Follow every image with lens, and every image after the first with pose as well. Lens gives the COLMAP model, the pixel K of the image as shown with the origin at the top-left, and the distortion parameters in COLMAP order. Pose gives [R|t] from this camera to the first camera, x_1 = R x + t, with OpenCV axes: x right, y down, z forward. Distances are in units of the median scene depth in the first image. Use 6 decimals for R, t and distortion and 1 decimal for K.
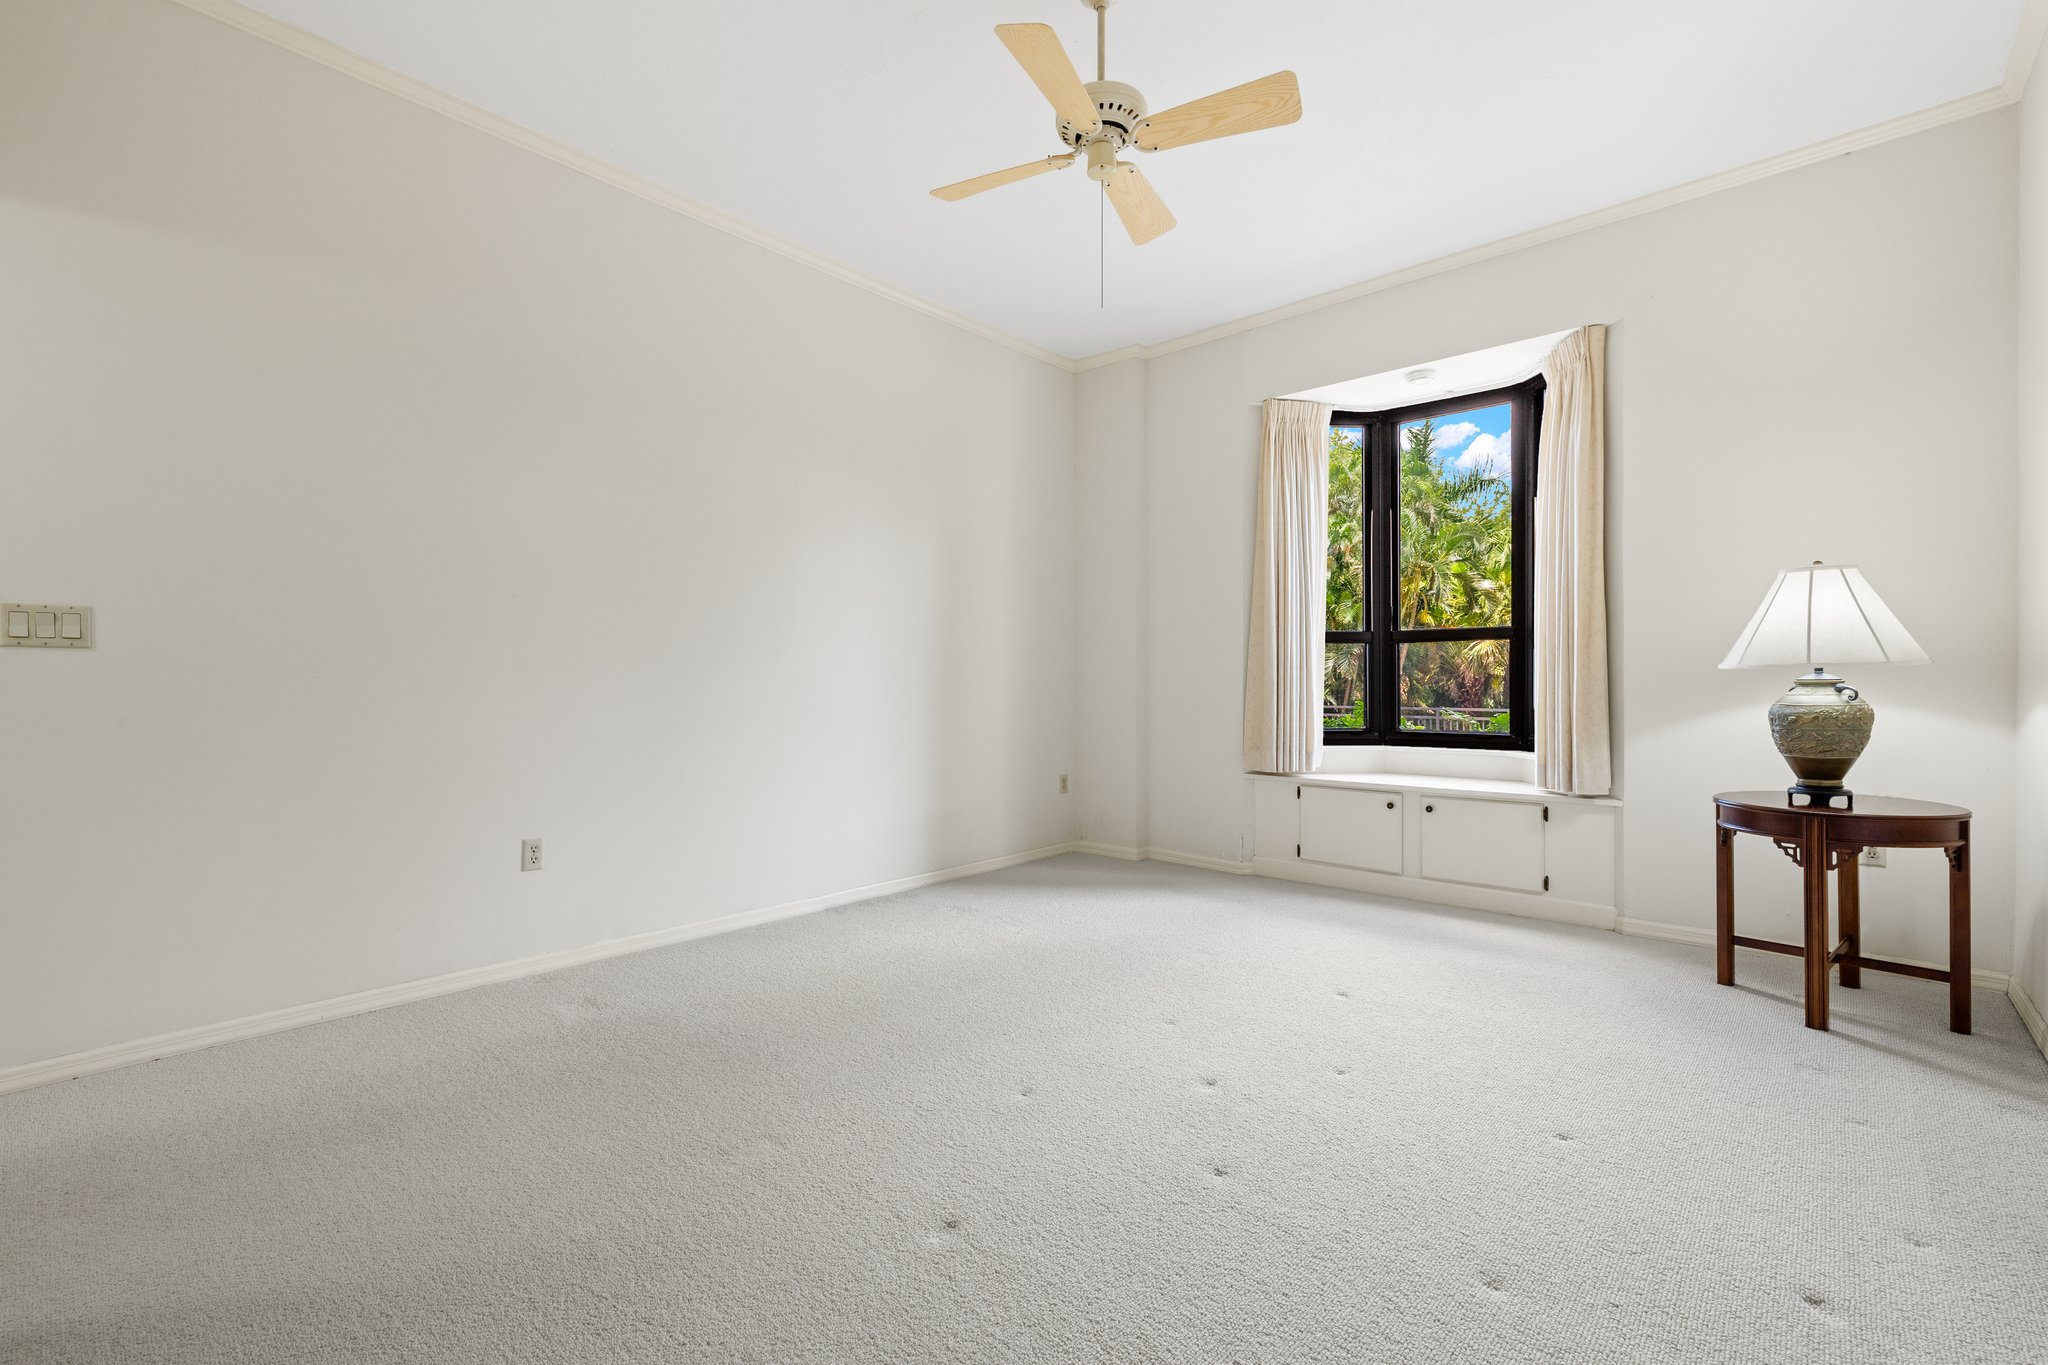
lens RADIAL K [[882.3, 0, 1006.5], [0, 882.3, 678.7], [0, 0, 1]] dist [-0.004437, -0.000398]
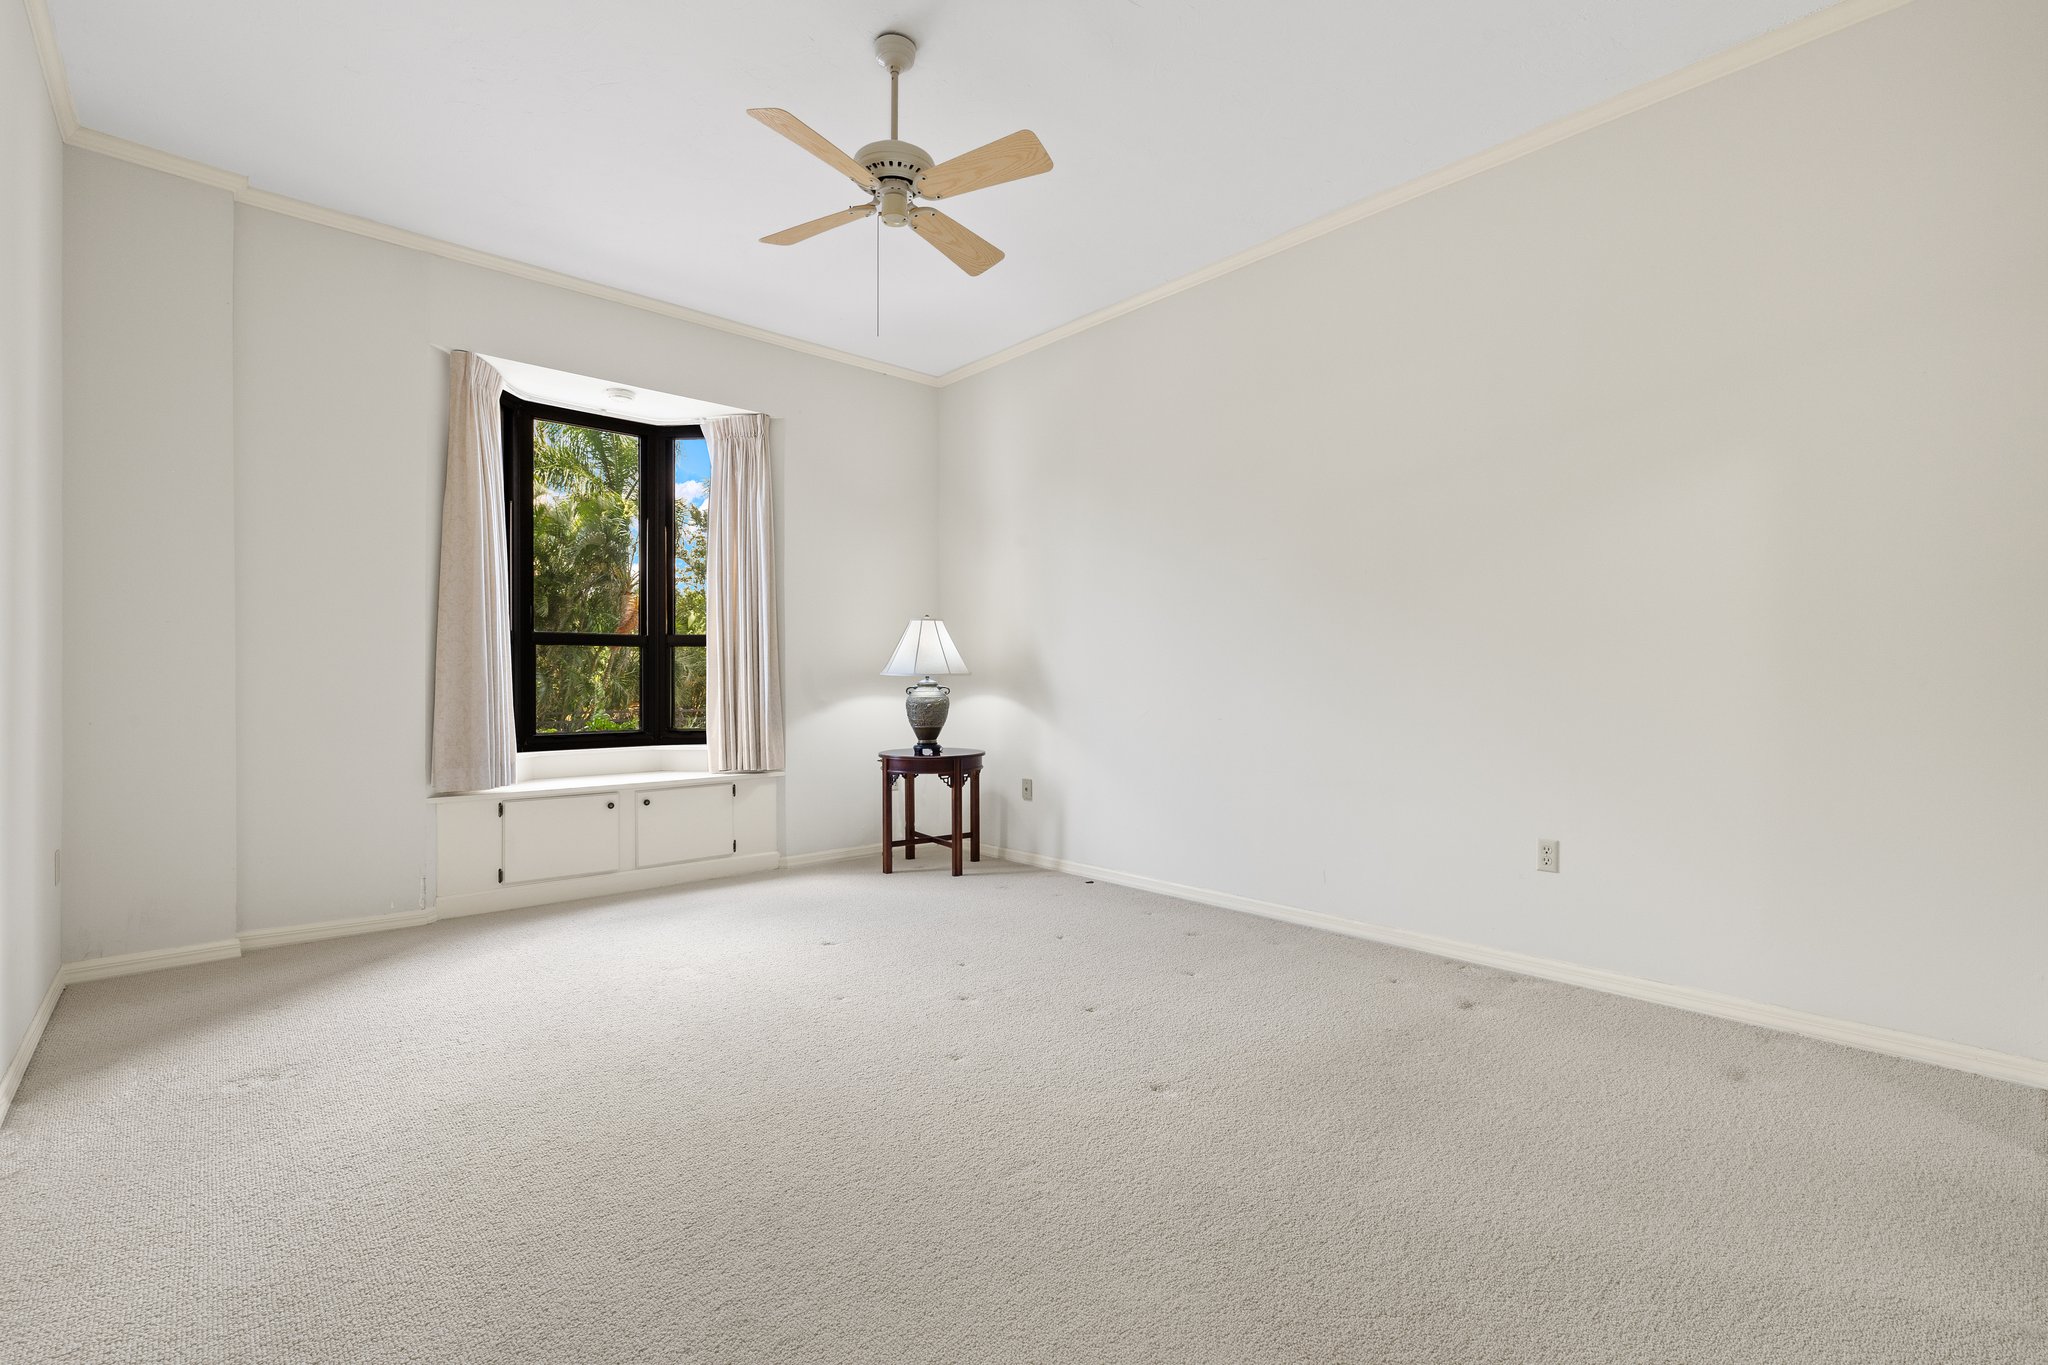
lens RADIAL K [[940.6, 0, 1011.9], [0, 940.6, 667.9], [0, 0, 1]] dist [-0.001778, -0.000186]
pose [[0.084144, 0.016882, 0.996311, -0.682456], [-0.001556, 0.999857, -0.016811, 0.002111], [-0.996452, -0.000136, 0.084158, 0.493642]]
